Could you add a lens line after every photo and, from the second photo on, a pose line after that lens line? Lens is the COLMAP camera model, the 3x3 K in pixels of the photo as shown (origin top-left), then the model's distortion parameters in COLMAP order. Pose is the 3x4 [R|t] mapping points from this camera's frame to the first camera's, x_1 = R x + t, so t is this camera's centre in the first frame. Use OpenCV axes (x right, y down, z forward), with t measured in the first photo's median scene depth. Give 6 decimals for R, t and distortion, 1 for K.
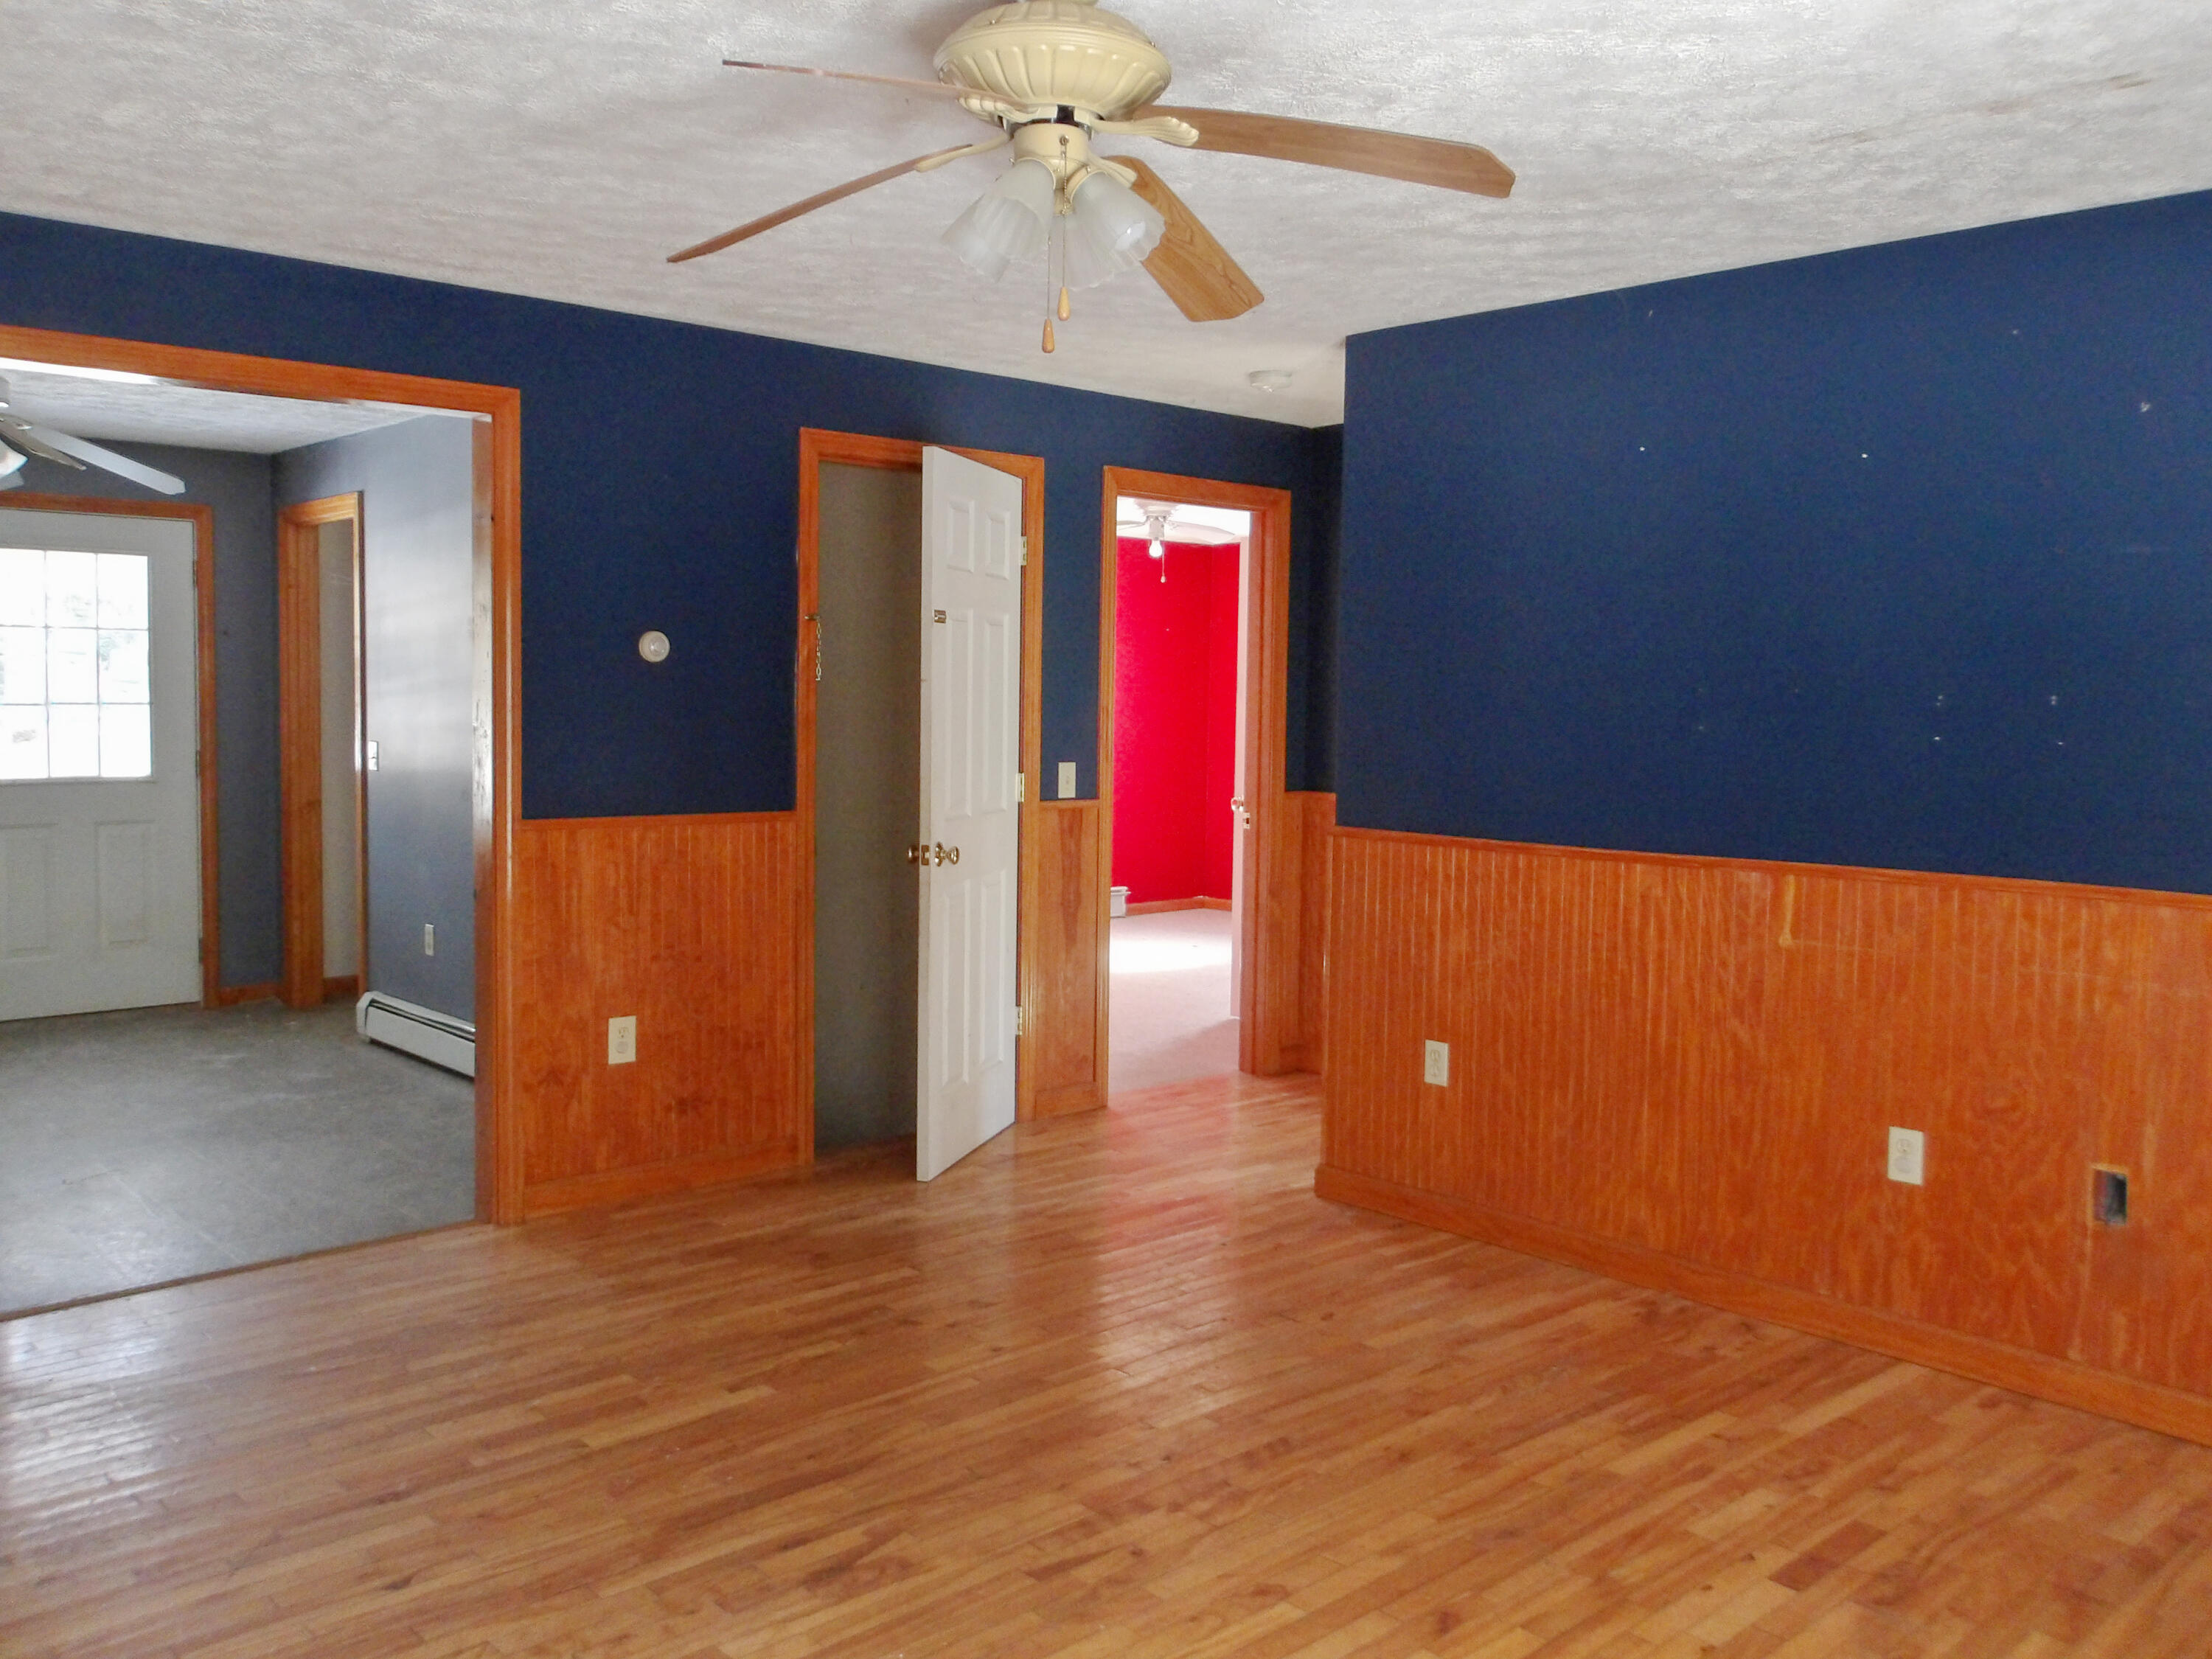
lens RADIAL K [[1816.0, 0, 1097.6], [0, 1816.0, 796.2], [0, 0, 1]] dist [0.006329, 0.006736]
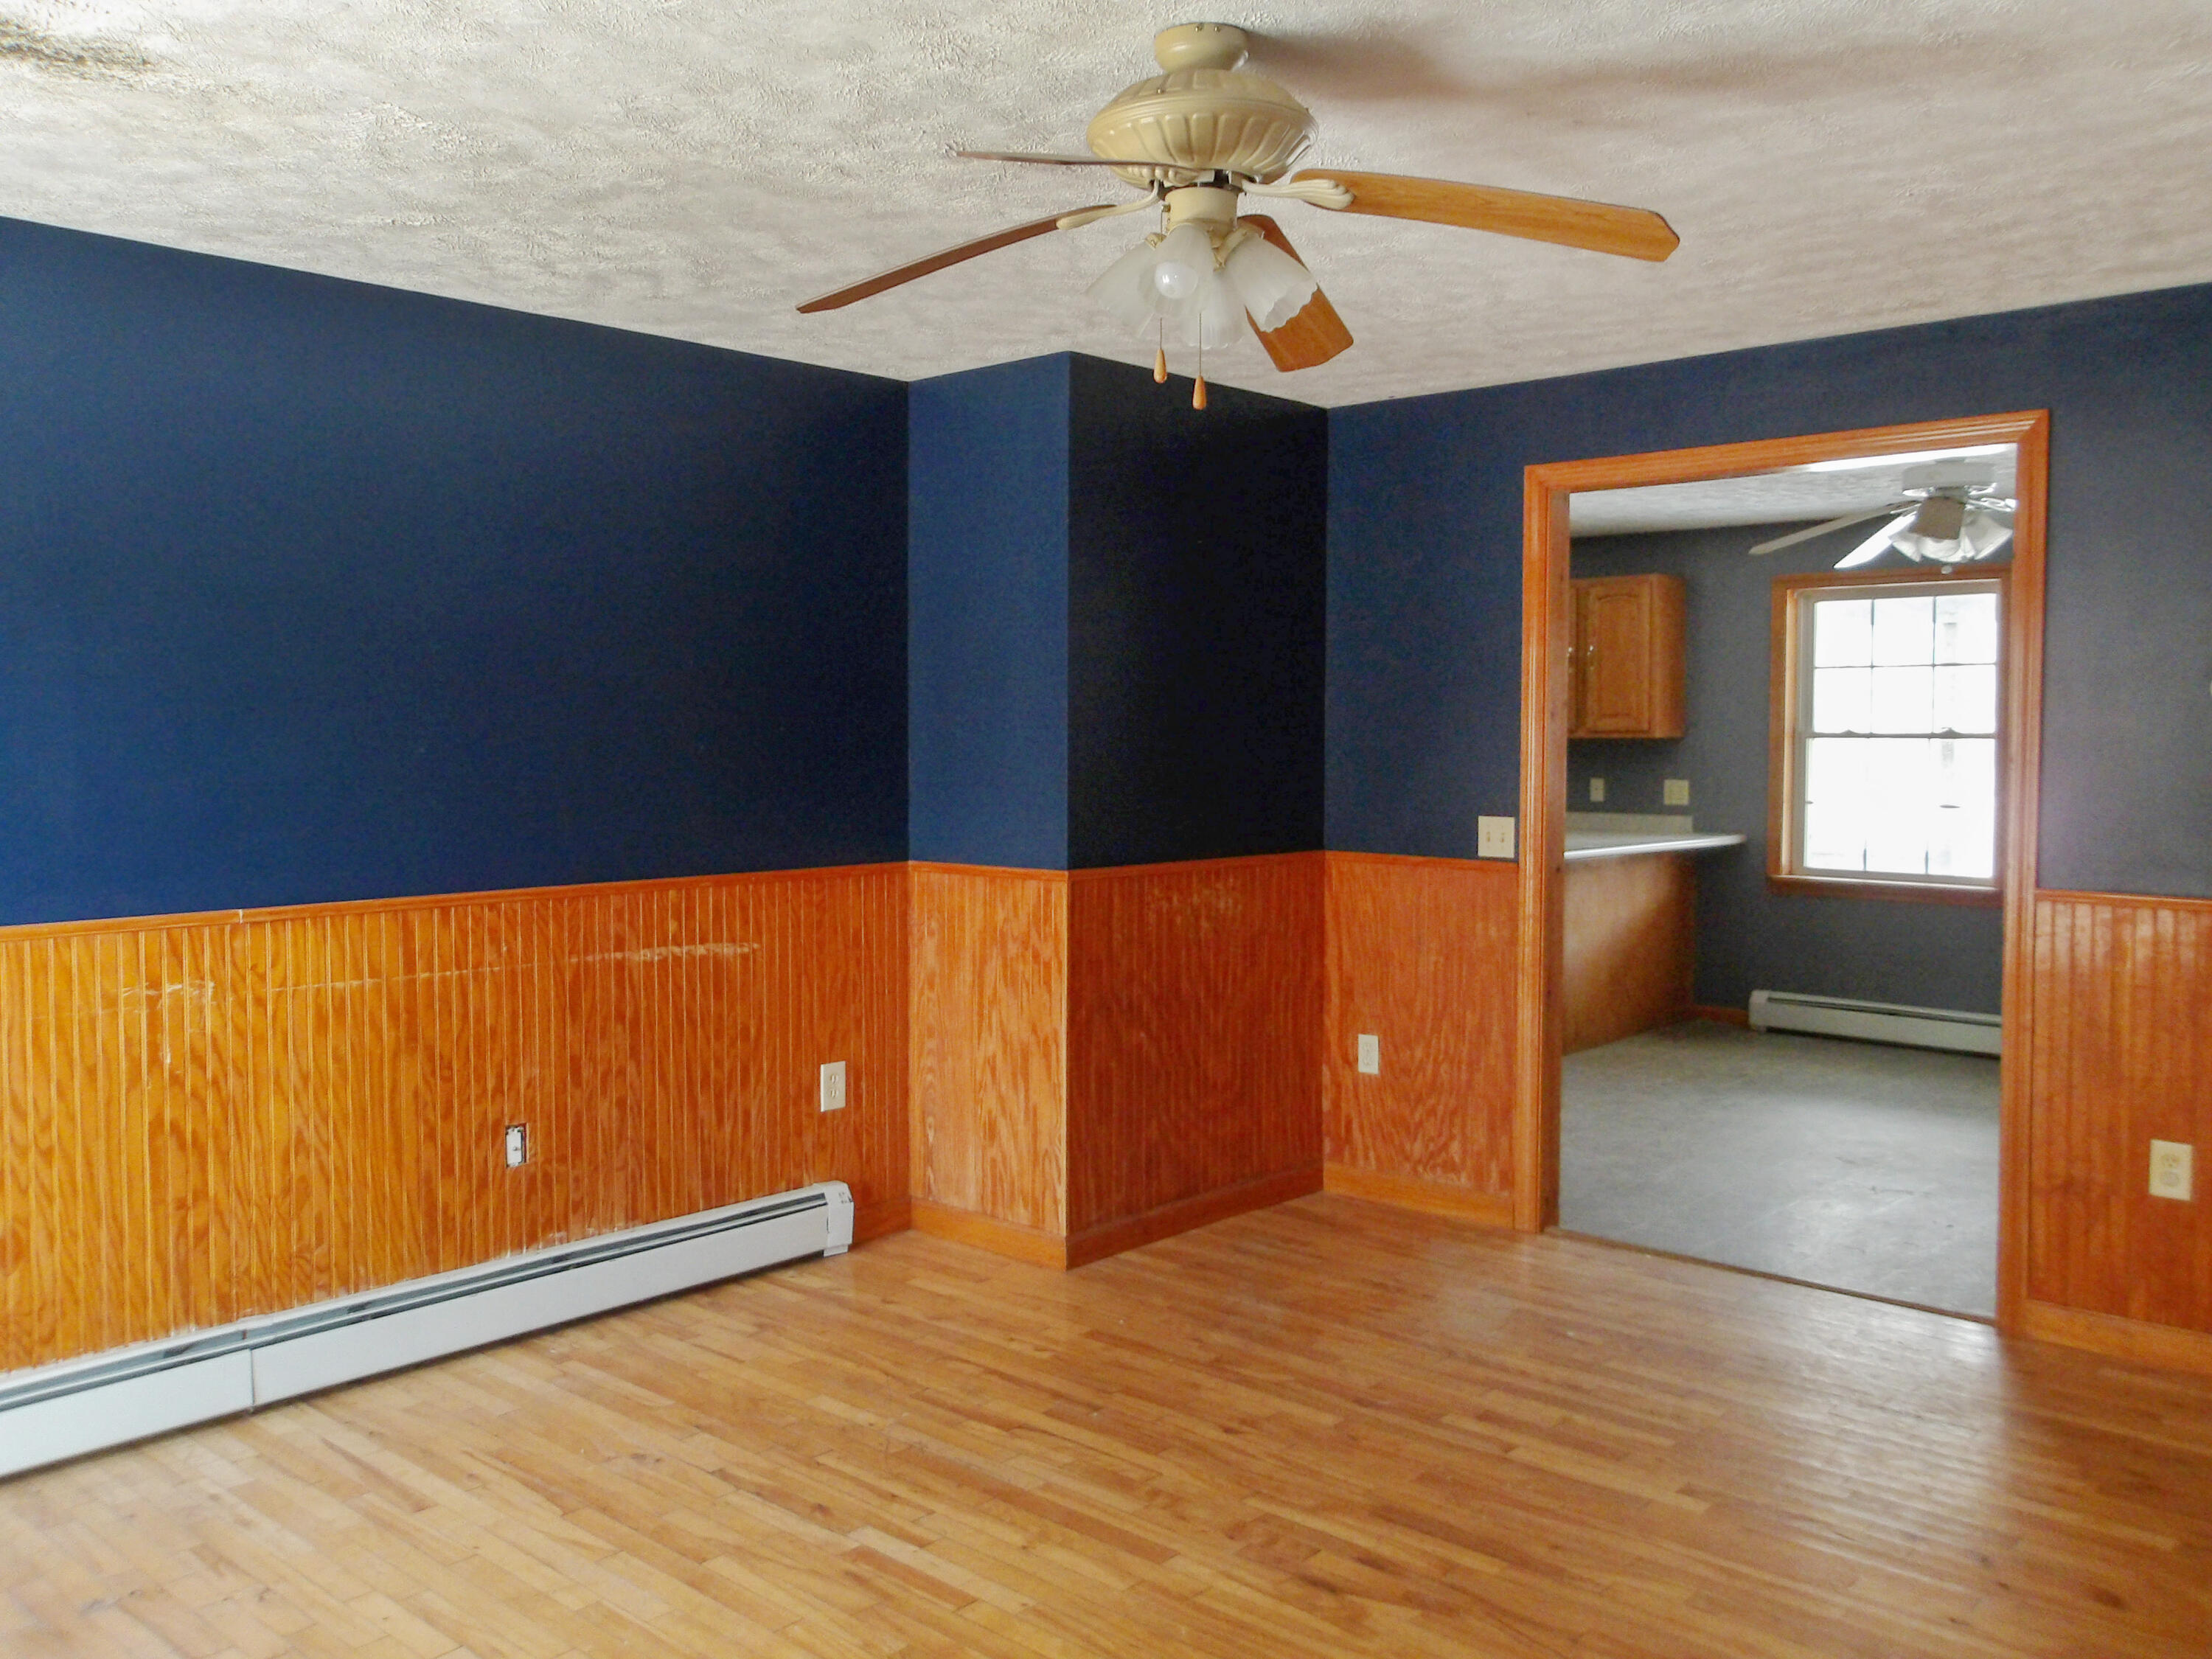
lens RADIAL K [[1816.0, 0, 1097.6], [0, 1816.0, 796.2], [0, 0, 1]] dist [0.006329, 0.006736]
pose [[0.084317, 0.024248, -0.996144, 0.804832], [-0.057760, 0.998142, 0.019408, -0.032063], [0.994764, 0.055901, 0.085561, 0.706588]]
